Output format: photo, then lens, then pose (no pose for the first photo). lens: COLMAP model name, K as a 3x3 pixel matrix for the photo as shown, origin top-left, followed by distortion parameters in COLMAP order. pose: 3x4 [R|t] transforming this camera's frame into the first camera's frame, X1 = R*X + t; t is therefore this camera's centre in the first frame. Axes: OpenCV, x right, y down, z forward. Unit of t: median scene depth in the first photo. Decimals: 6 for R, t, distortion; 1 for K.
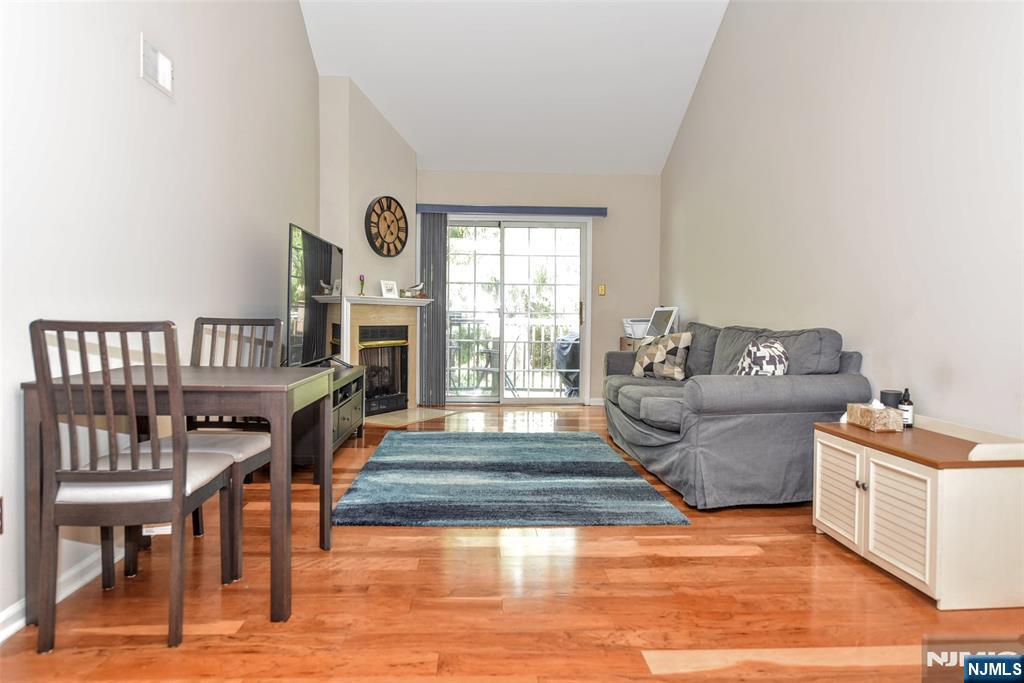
lens RADIAL K [[666.8, 0, 513.3], [0, 666.8, 336.8], [0, 0, 1]] dist [-0.003607, -0.000164]
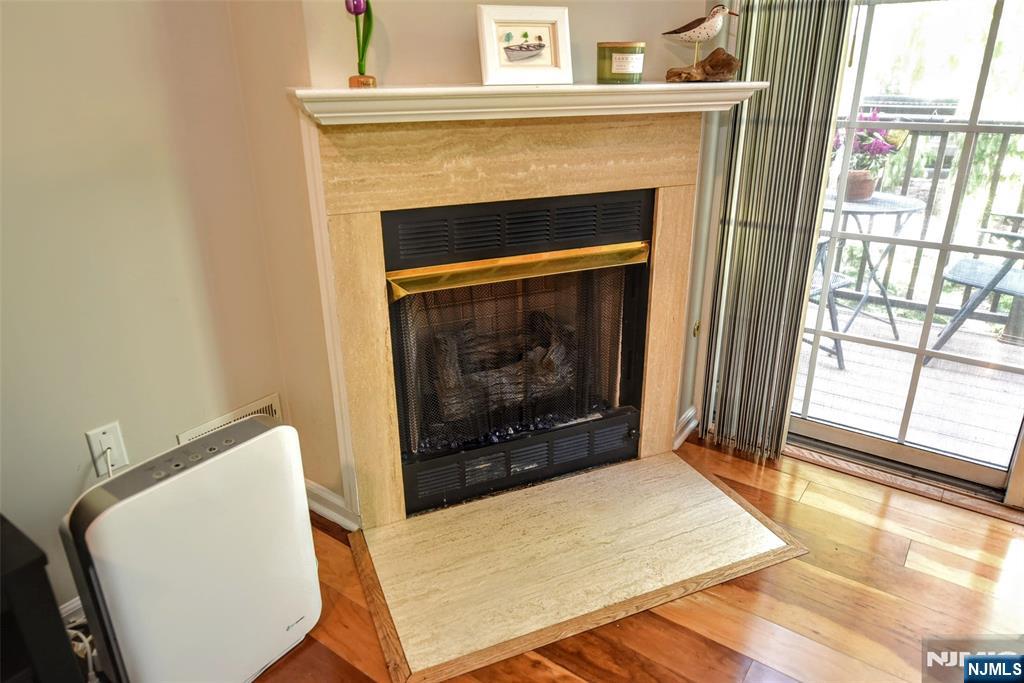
lens RADIAL K [[665.0, 0, 509.7], [0, 665.0, 344.0], [0, 0, 1]] dist [0.012461, 0.001217]
pose [[0.756439, 0.220323, -0.615840, -0.028874], [0.001927, 0.940803, 0.338948, -0.063384], [0.654062, -0.257580, 0.711235, 0.967252]]
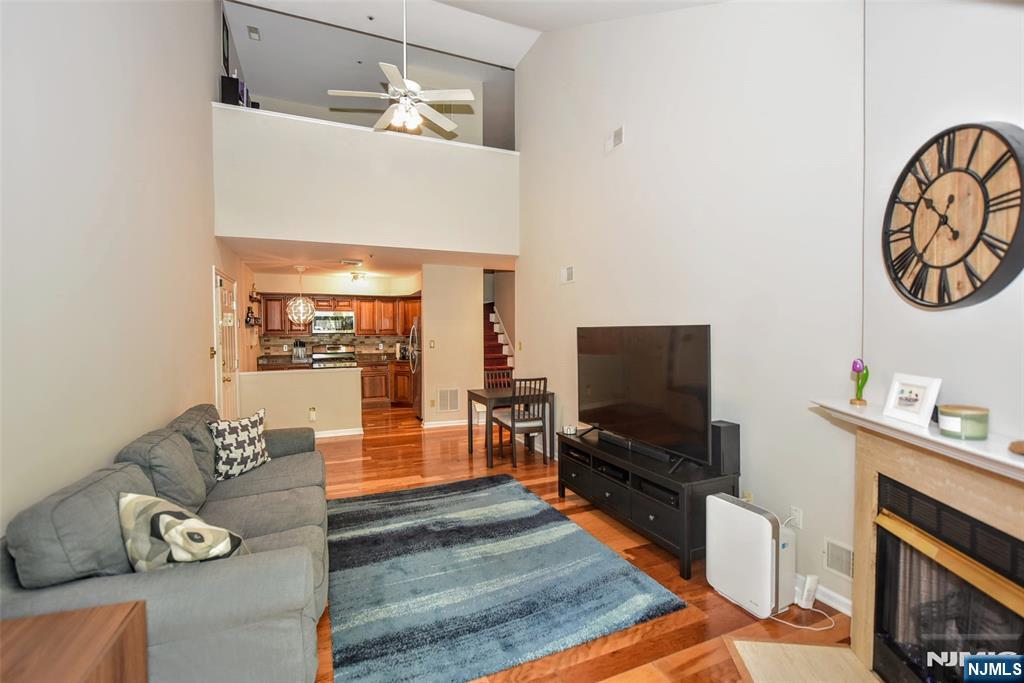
lens RADIAL K [[466.2, 0, 521.1], [0, 466.2, 344.4], [0, 0, 1]] dist [-0.000341, -0.000431]
pose [[-0.936482, -0.000636, -0.350716, 0.122371], [-0.021744, 0.998180, 0.056252, -0.132915], [0.350042, 0.060305, -0.934791, 1.395300]]
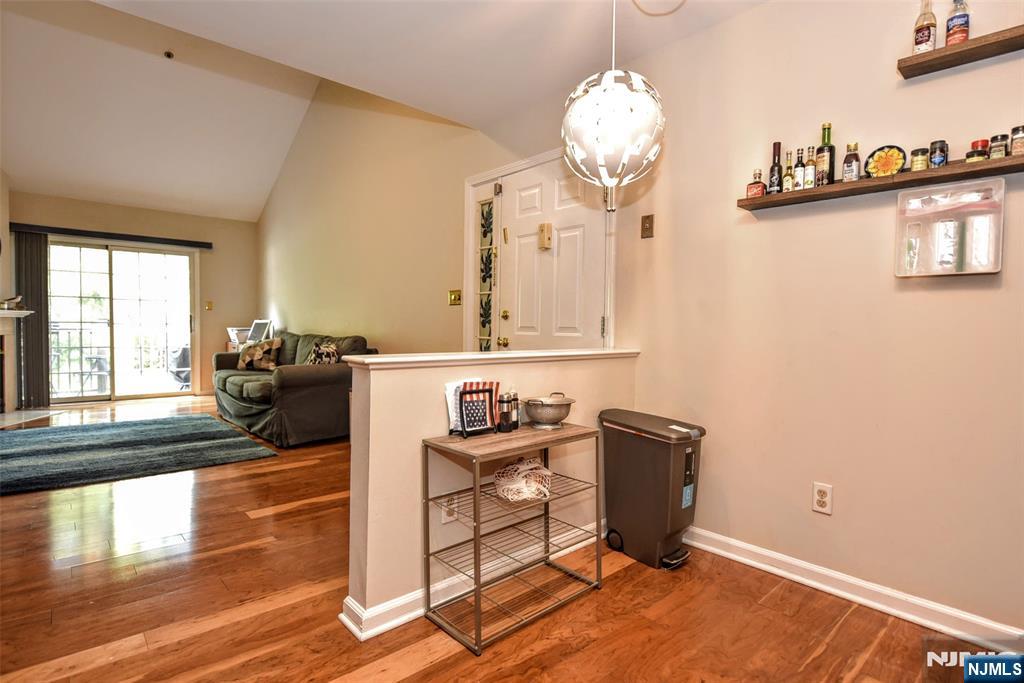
lens RADIAL K [[510.3, 0, 513.9], [0, 510.3, 344.0], [0, 0, 1]] dist [-0.001415, 0.000547]
pose [[0.780783, -0.021747, 0.624424, -0.035144], [0.015369, 0.999760, 0.015602, -0.003583], [-0.624613, -0.002585, 0.780930, -0.199264]]
